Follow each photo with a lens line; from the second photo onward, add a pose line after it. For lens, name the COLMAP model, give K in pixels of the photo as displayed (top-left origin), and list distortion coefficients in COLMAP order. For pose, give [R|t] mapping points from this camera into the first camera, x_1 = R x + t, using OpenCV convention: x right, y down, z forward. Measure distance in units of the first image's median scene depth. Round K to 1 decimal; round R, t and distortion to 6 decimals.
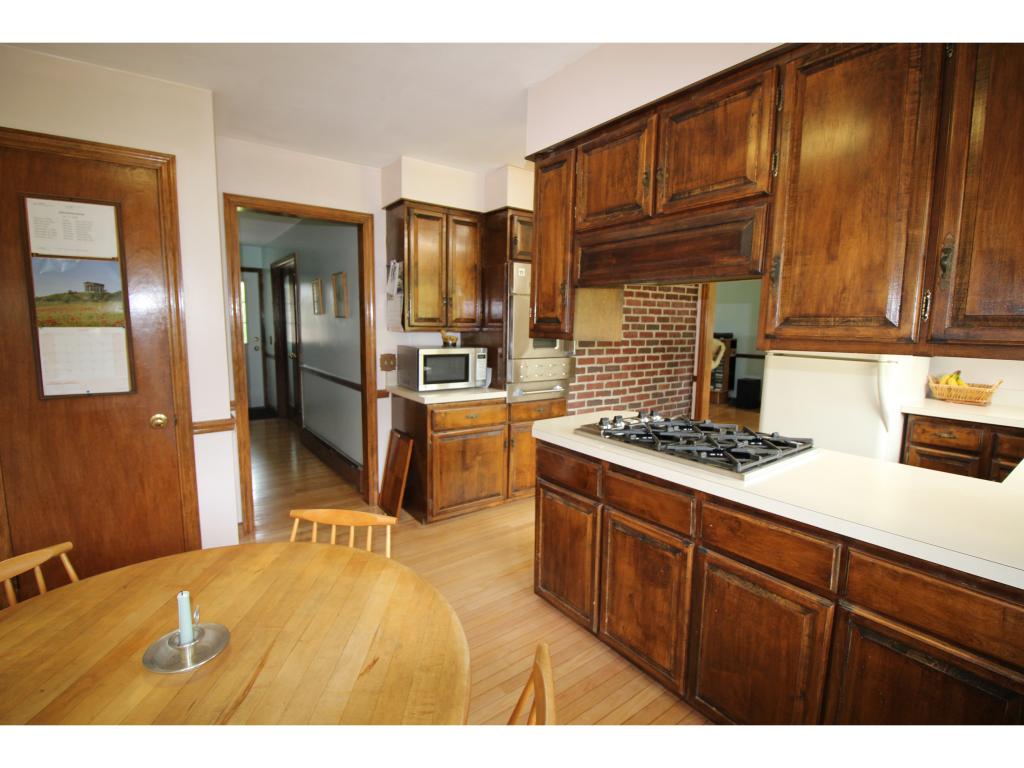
lens RADIAL K [[474.6, 0, 511.0], [0, 474.6, 376.1], [0, 0, 1]] dist [-0.015666, -0.002819]
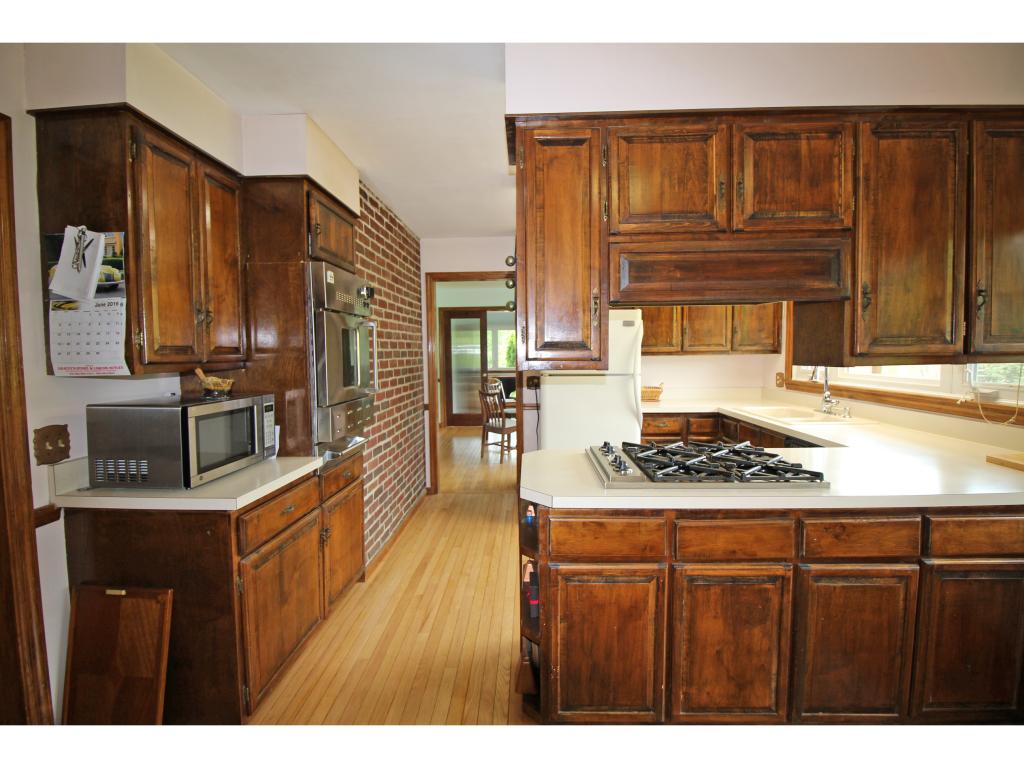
lens RADIAL K [[474.6, 0, 491.3], [0, 474.6, 377.3], [0, 0, 1]] dist [-0.015666, -0.002819]
pose [[0.621606, -0.064058, 0.780706, -0.724327], [0.106733, 0.994282, -0.003399, -0.097914], [-0.776024, 0.085440, 0.624889, 0.800582]]
